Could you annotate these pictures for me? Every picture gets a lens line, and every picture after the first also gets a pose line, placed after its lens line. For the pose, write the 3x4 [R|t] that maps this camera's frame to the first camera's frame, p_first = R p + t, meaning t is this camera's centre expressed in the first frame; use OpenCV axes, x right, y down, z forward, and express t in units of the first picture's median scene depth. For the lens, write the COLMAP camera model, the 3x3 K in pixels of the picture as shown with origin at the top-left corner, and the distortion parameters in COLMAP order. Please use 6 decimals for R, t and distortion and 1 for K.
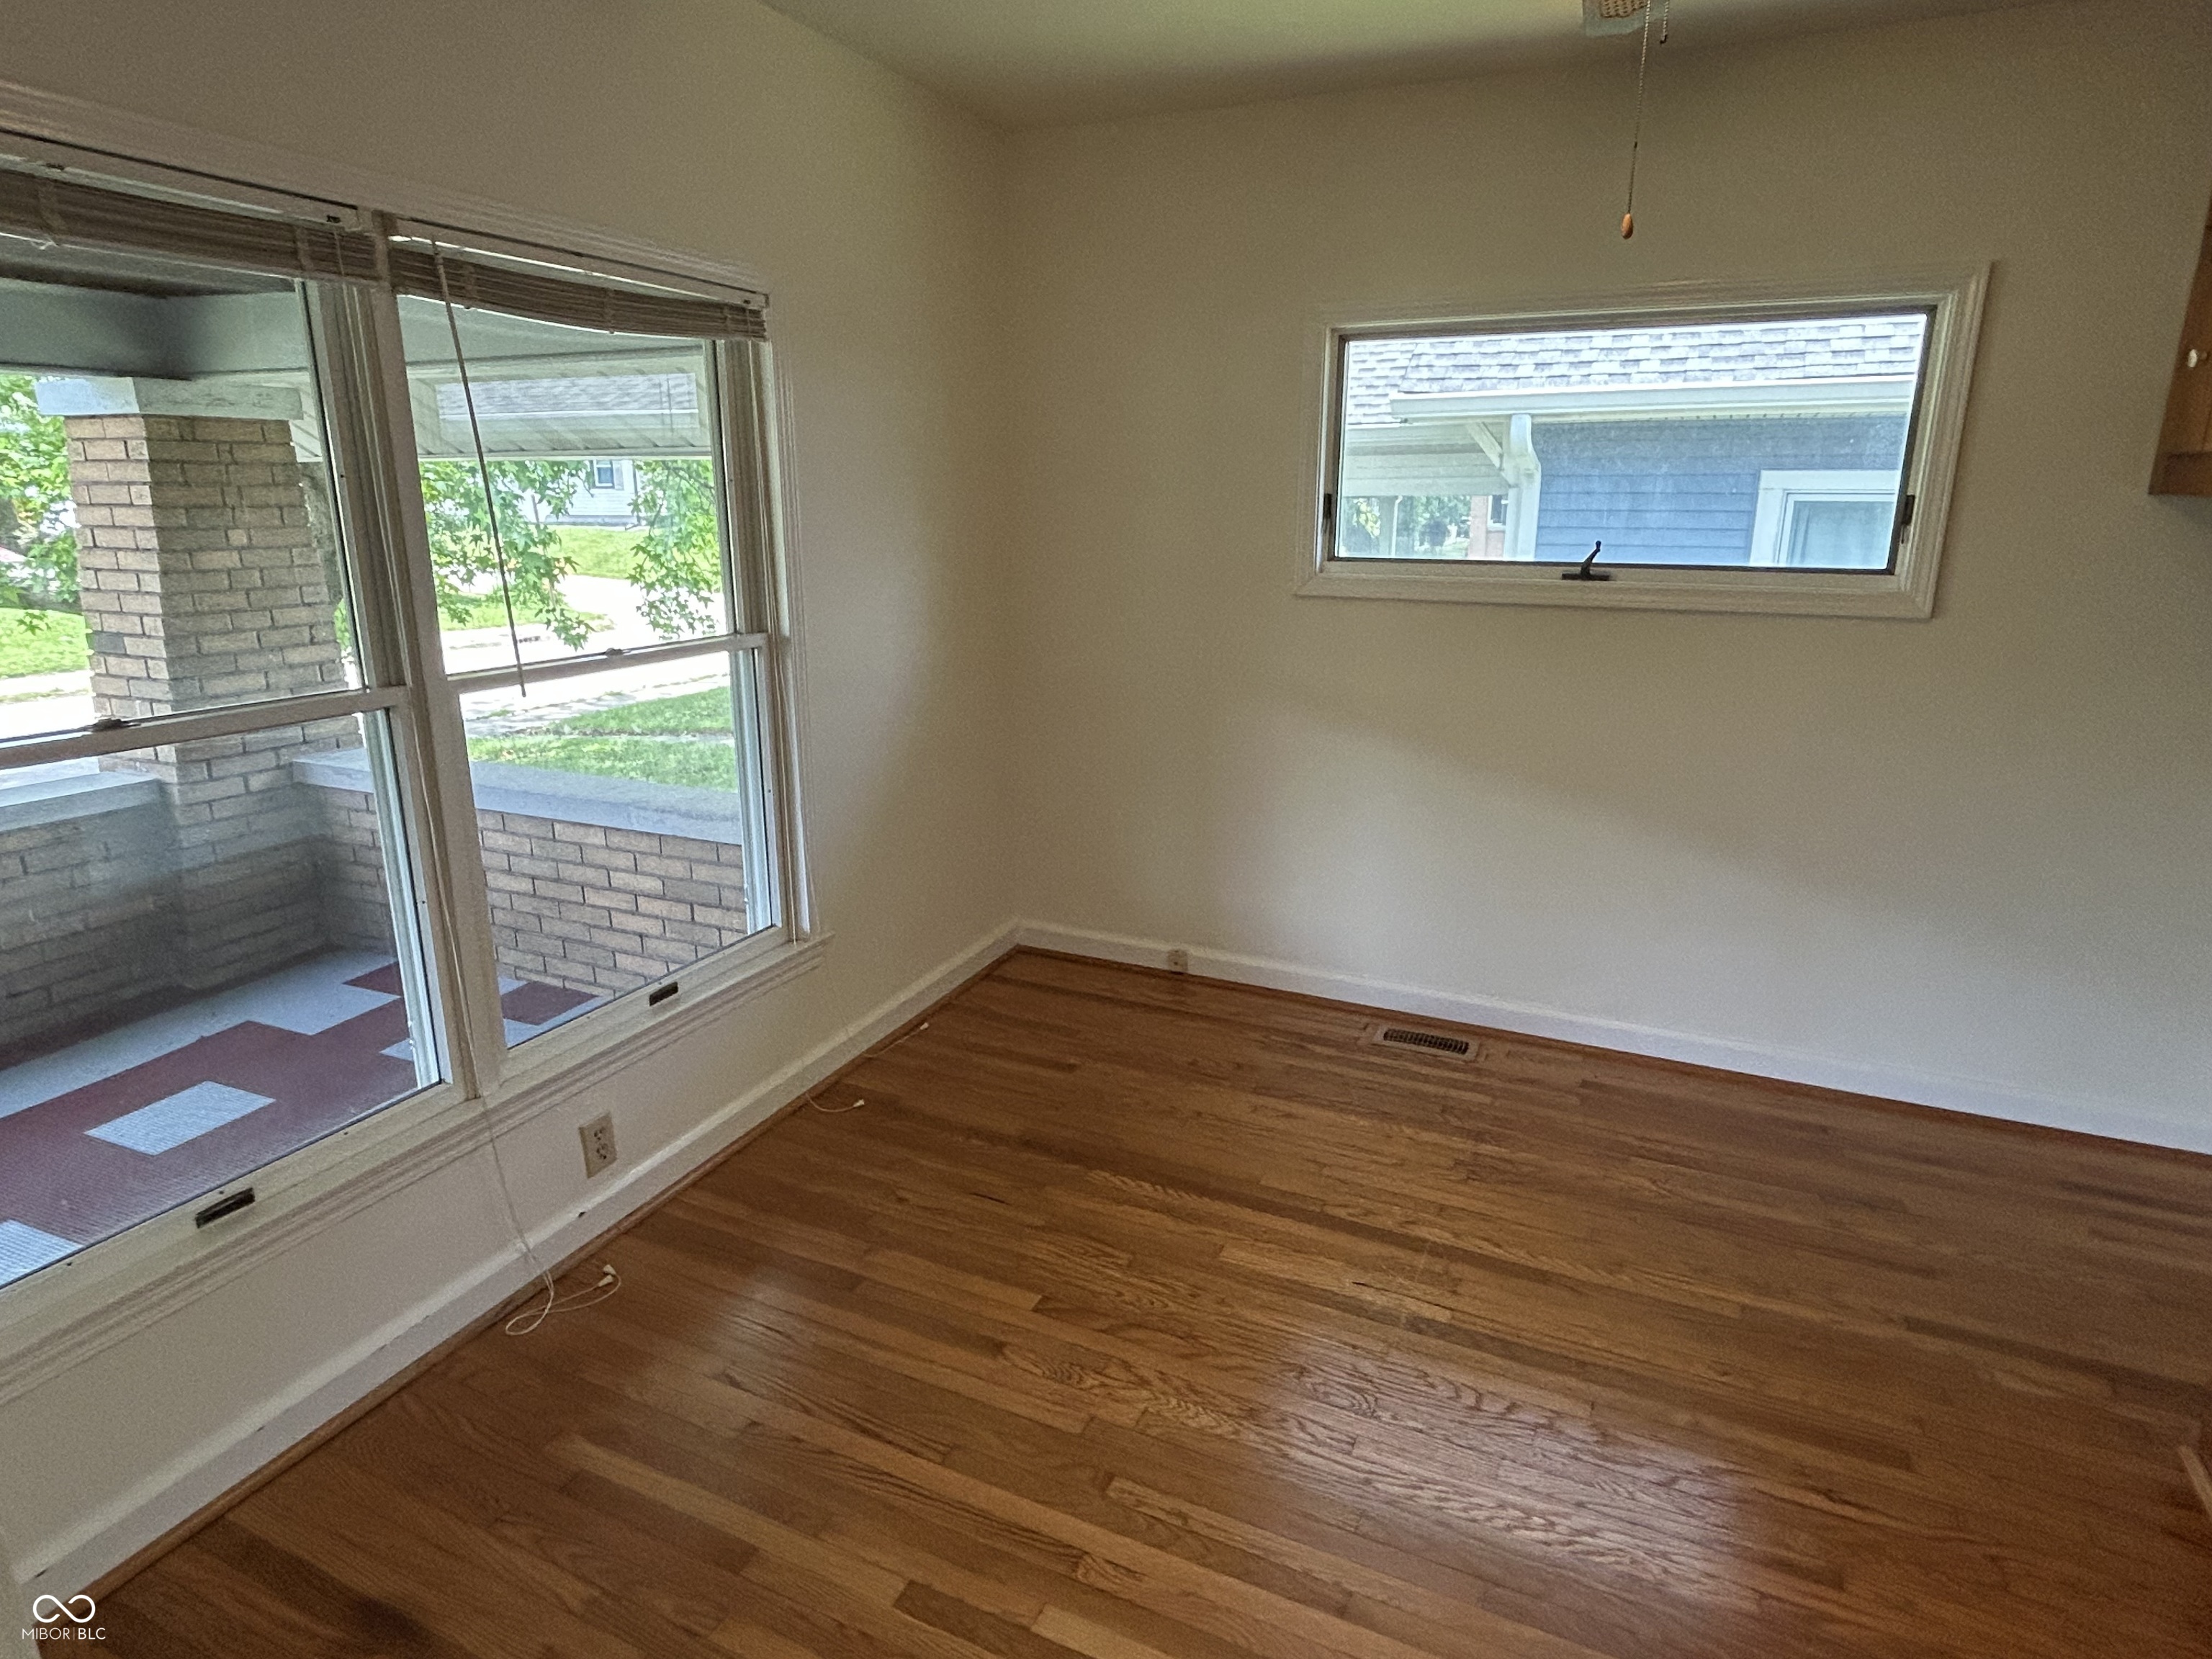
lens RADIAL K [[1242.8, 0, 1109.3], [0, 1242.8, 823.6], [0, 0, 1]] dist [-0.008824, 0.009155]
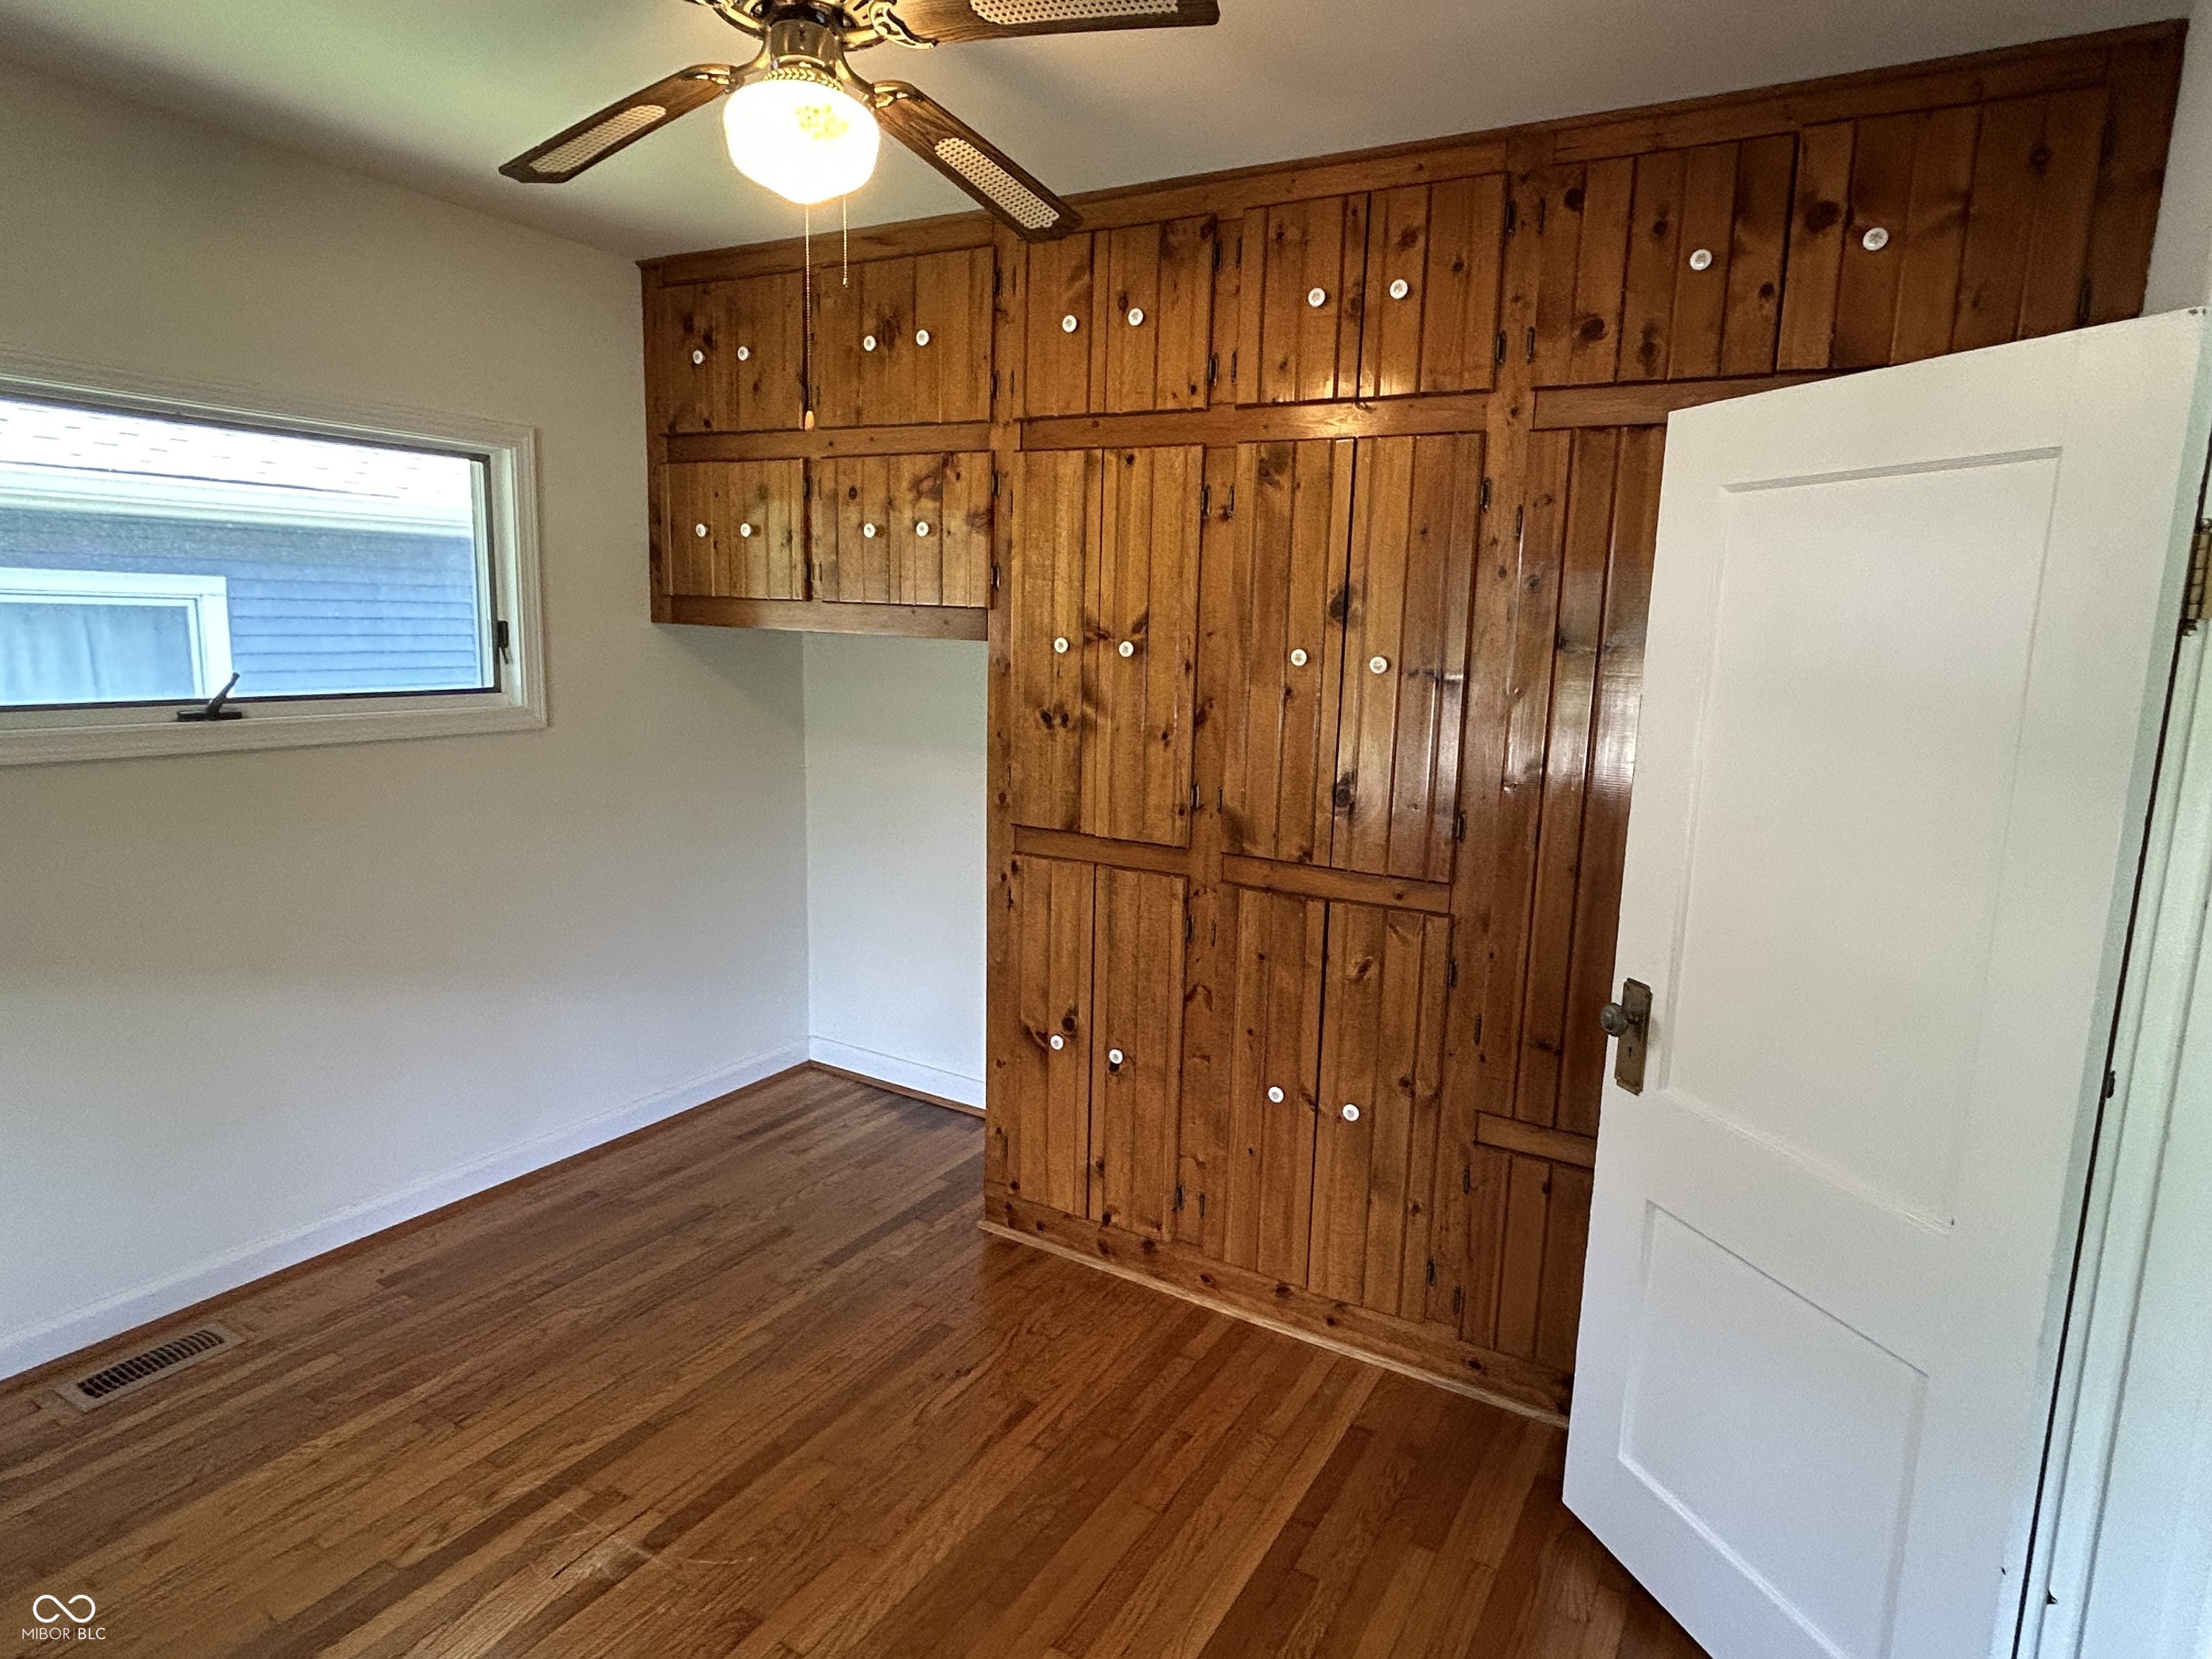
lens RADIAL K [[1242.8, 0, 1112.8], [0, 1242.8, 824.0], [0, 0, 1]] dist [-0.008824, 0.009155]
pose [[0.102688, -0.165144, 0.980909, -0.405816], [0.228342, 0.963702, 0.138342, -0.116467], [-0.968150, 0.209777, 0.136670, 0.352521]]
